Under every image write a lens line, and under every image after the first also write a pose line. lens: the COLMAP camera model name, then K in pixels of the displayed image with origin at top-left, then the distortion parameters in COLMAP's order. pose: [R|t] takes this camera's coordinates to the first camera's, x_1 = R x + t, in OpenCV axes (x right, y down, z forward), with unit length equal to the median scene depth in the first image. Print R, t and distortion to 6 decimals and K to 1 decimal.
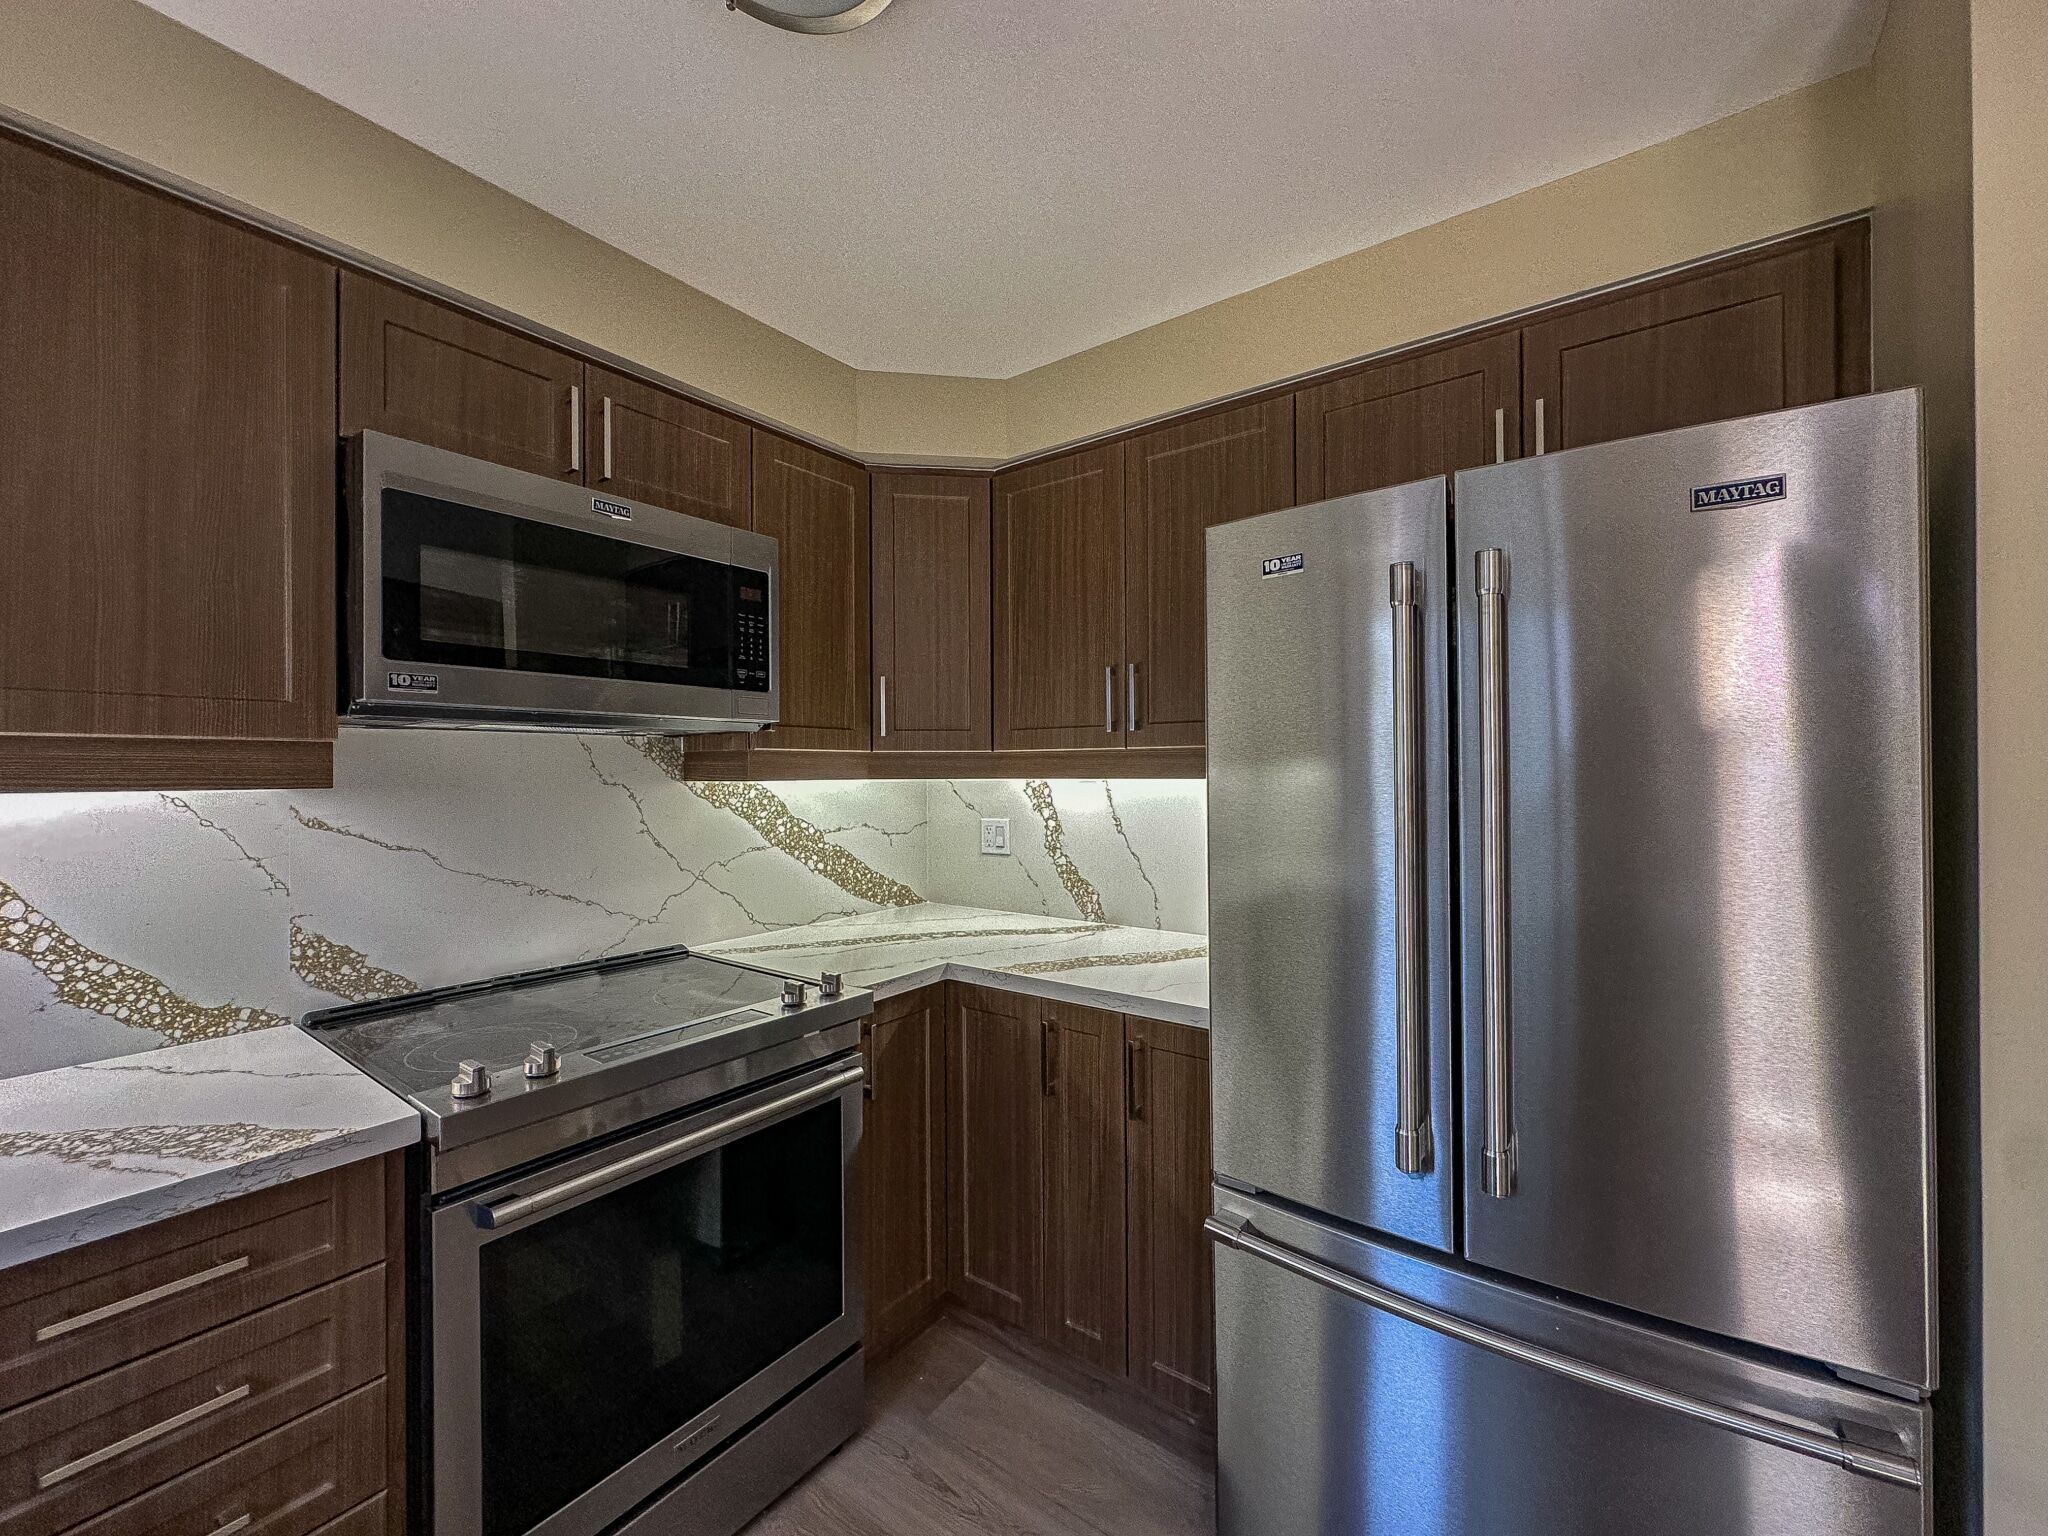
lens RADIAL K [[817.0, 0, 1024.0], [0, 817.0, 768.0], [0, 0, 1]] dist [-0.003730, 0.000508]
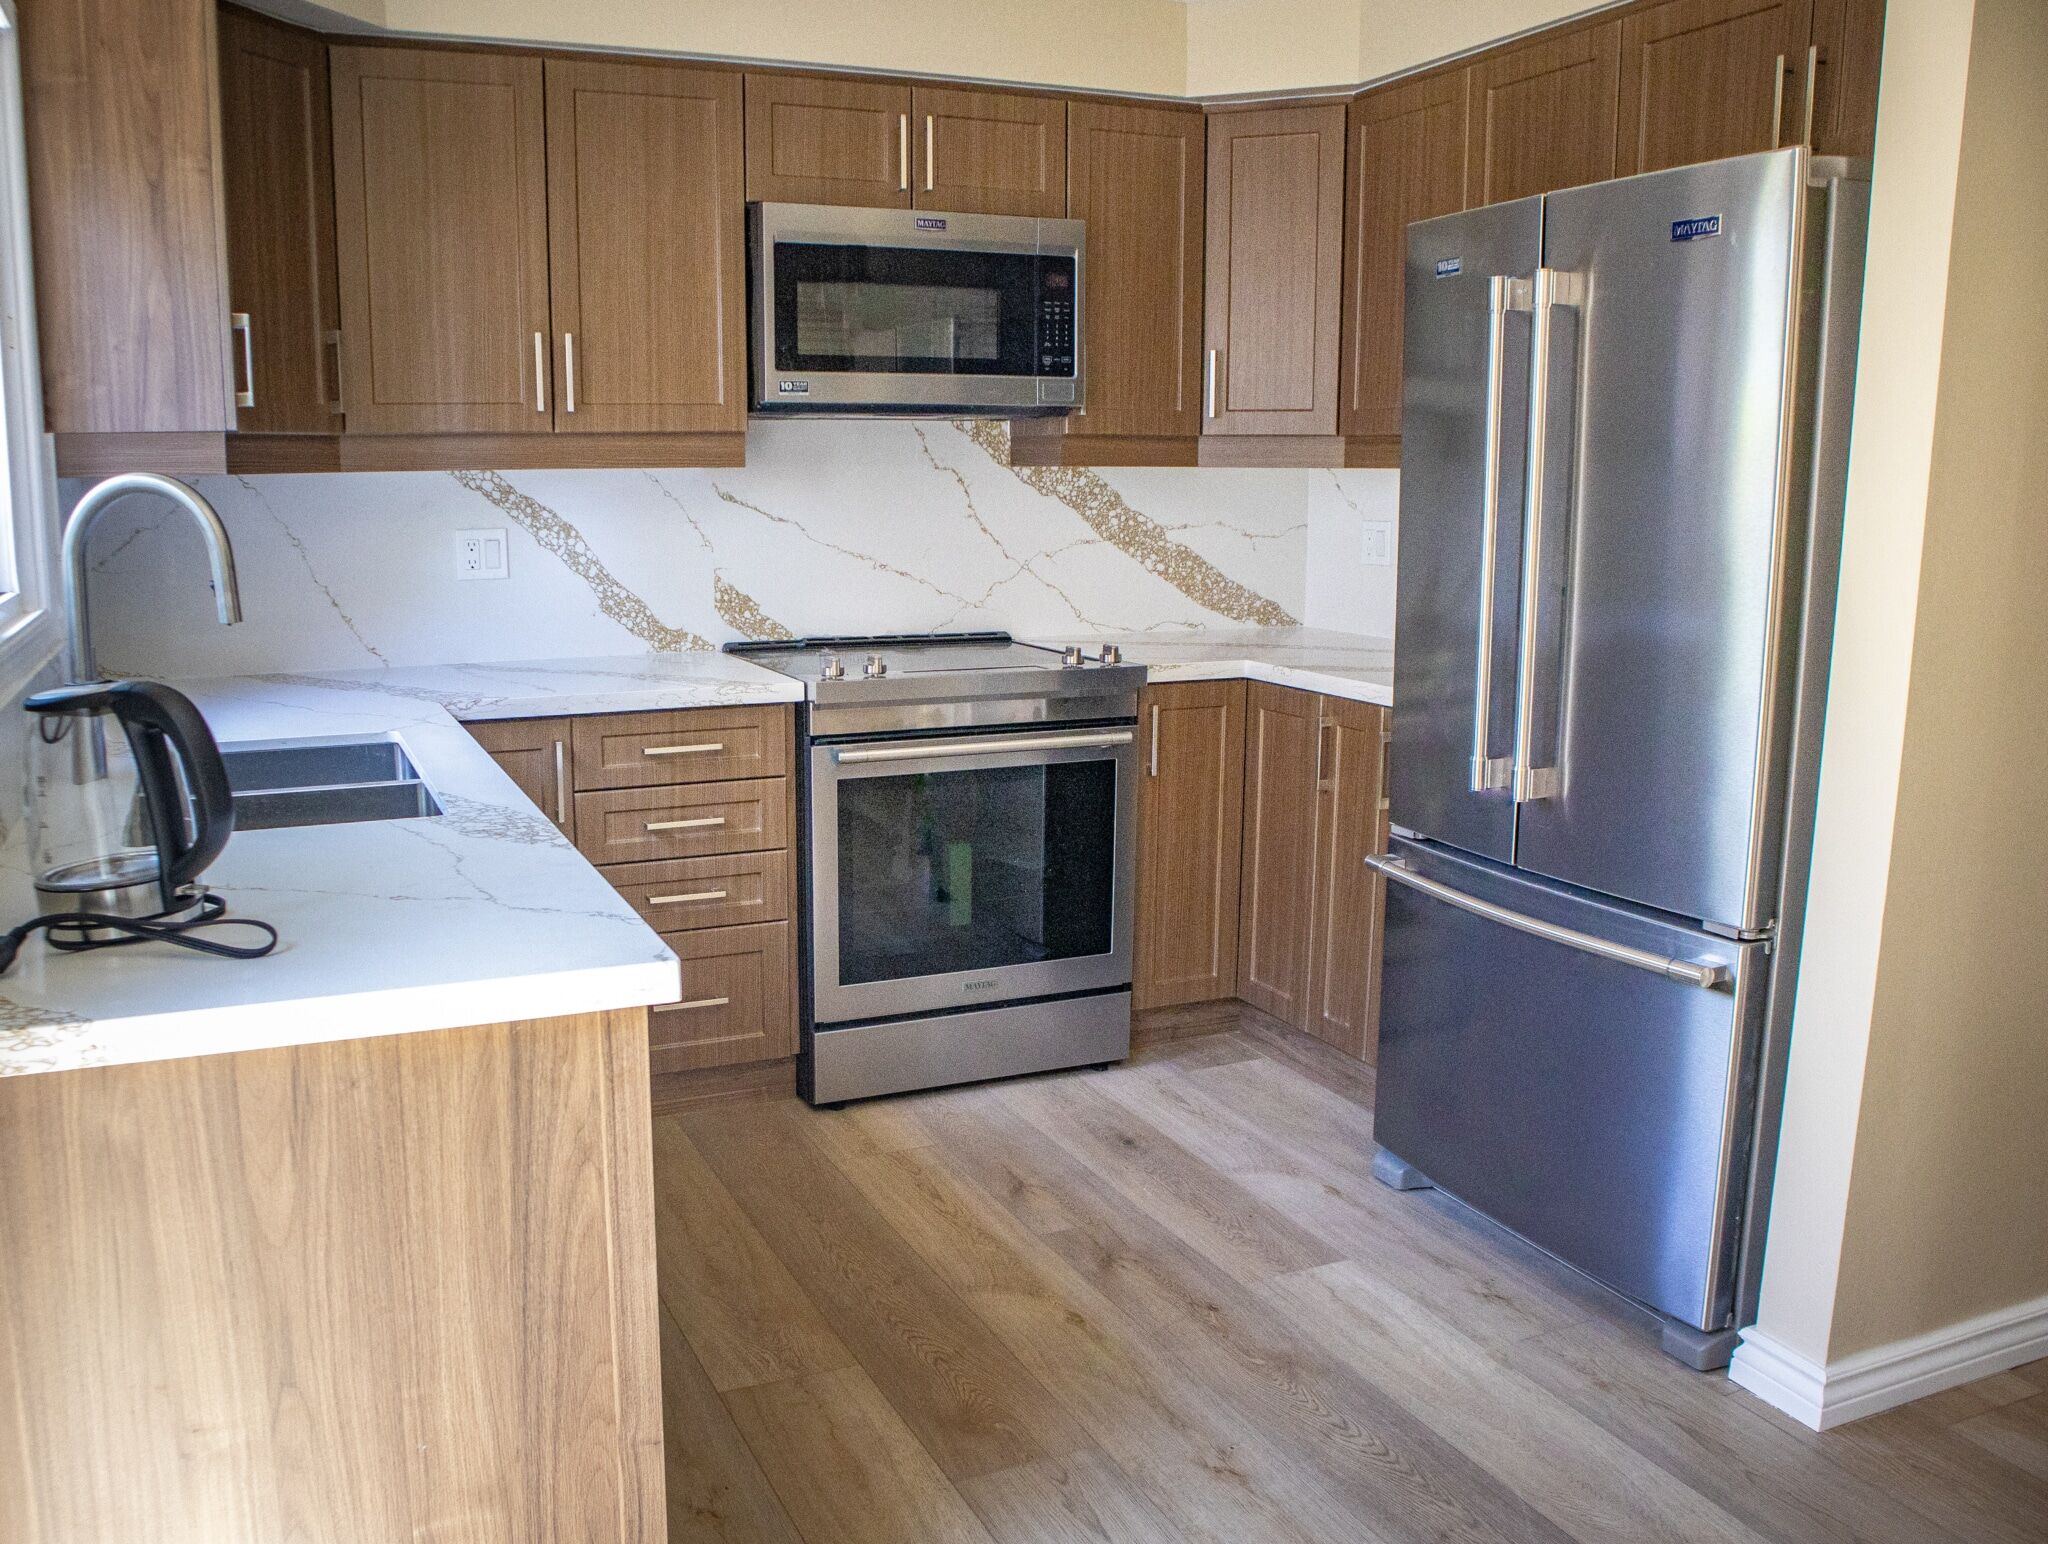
lens RADIAL K [[1692.8, 0, 898.1], [0, 1692.8, 774.2], [0, 0, 1]] dist [-0.136220, 0.103899]
pose [[0.852380, 0.096790, -0.513888, 0.728884], [-0.000542, 0.982884, 0.184226, 0.009334], [0.522923, -0.156752, 0.837842, -1.099379]]
